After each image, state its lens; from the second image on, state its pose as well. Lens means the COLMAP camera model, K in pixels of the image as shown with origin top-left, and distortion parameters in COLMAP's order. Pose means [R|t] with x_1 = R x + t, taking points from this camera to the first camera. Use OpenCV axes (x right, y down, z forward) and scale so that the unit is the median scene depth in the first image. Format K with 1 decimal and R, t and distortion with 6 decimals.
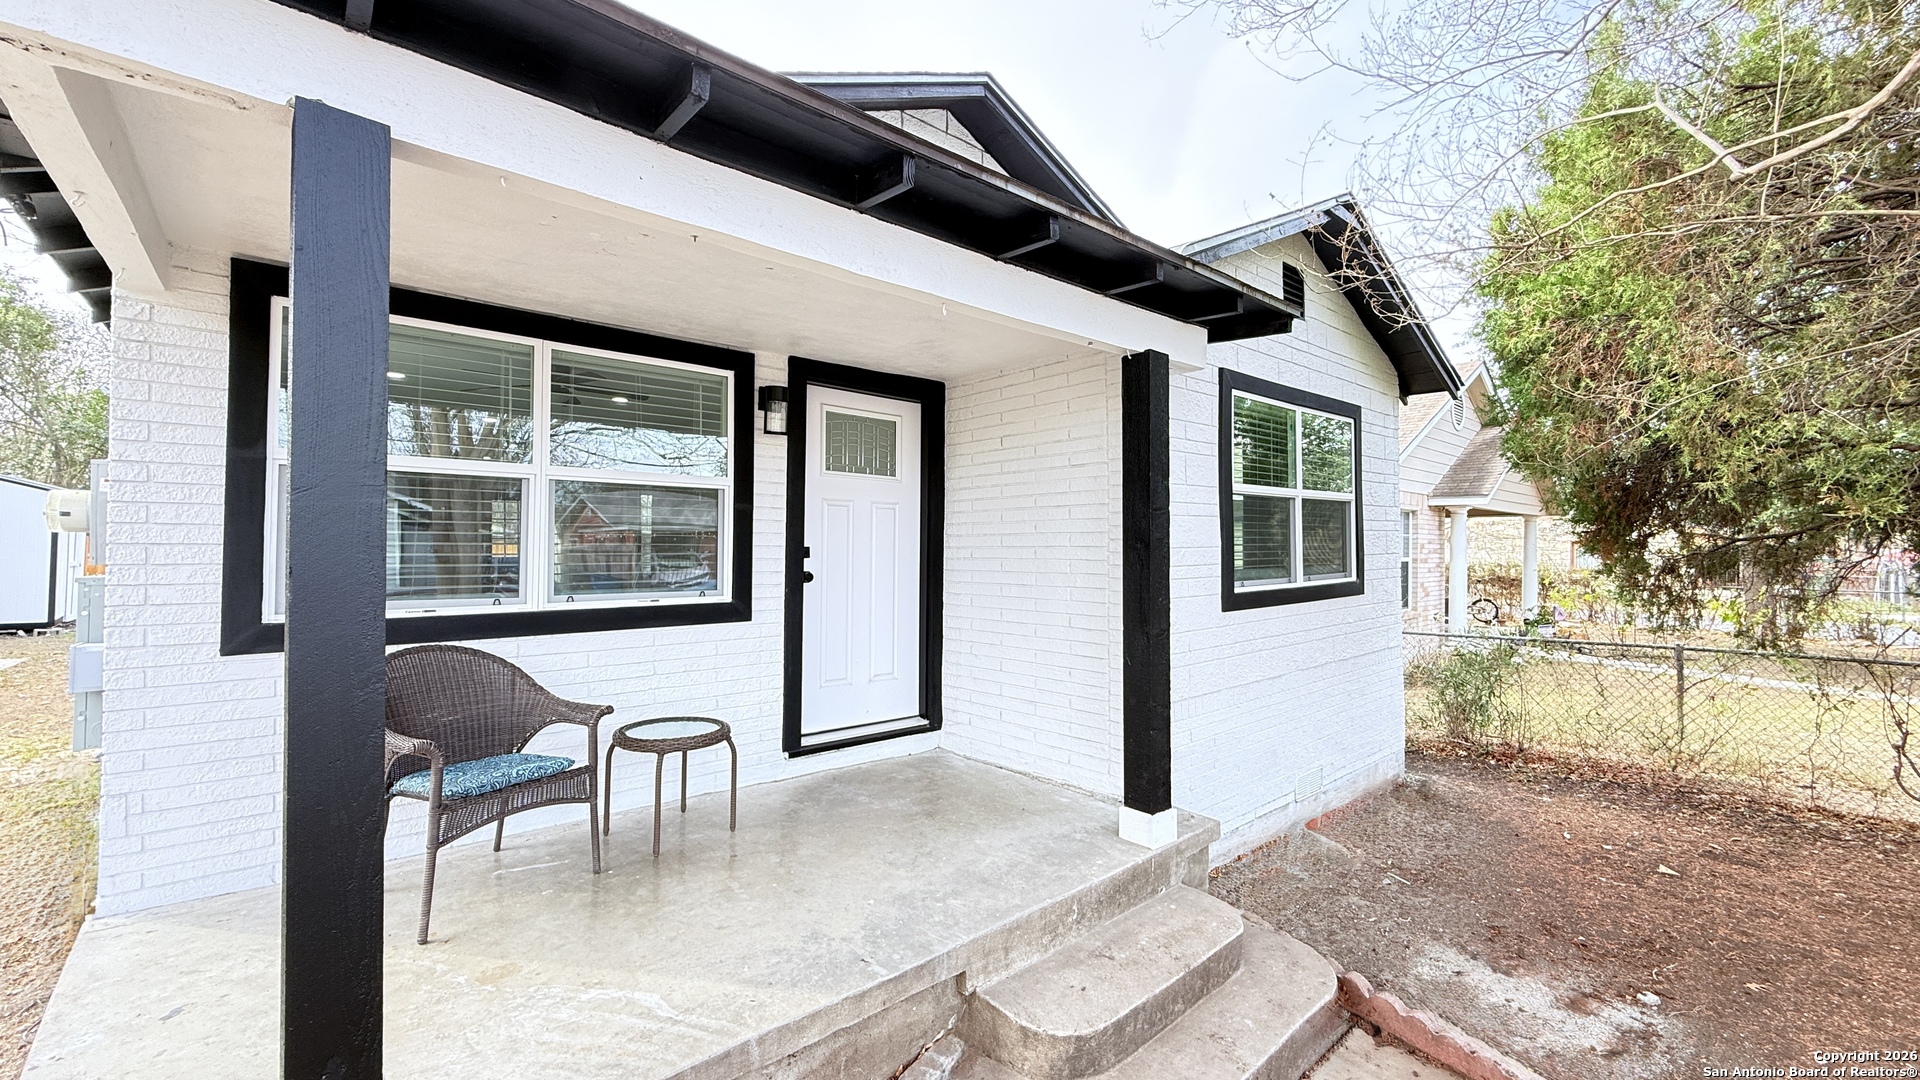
lens RADIAL K [[762.5, 0, 974.0], [0, 762.5, 535.6], [0, 0, 1]] dist [0.000146, -0.000389]
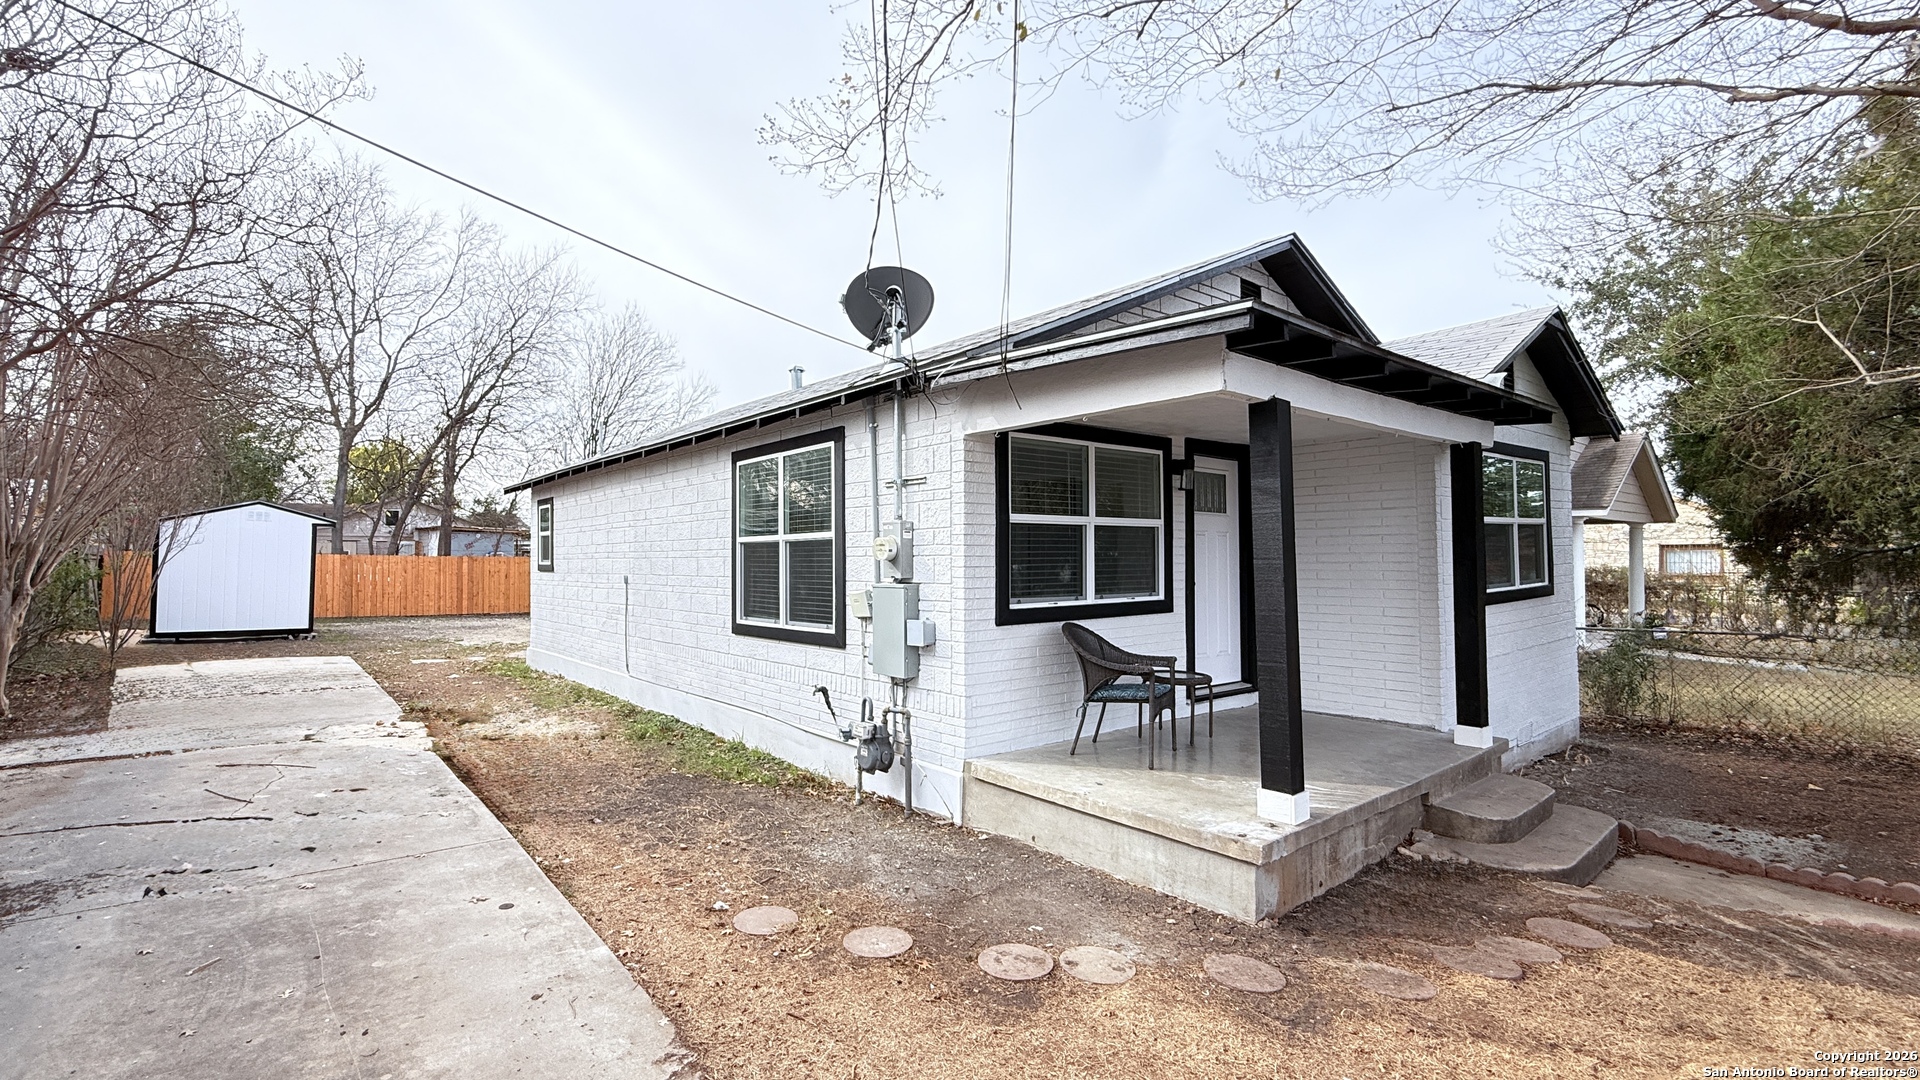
lens RADIAL K [[762.5, 0, 967.4], [0, 762.5, 540.2], [0, 0, 1]] dist [0.000146, -0.000389]
pose [[0.997323, -0.009480, -0.072503, -0.581253], [0.009032, 0.999938, -0.006498, -0.026514], [0.072560, 0.005826, 0.997347, -0.555333]]
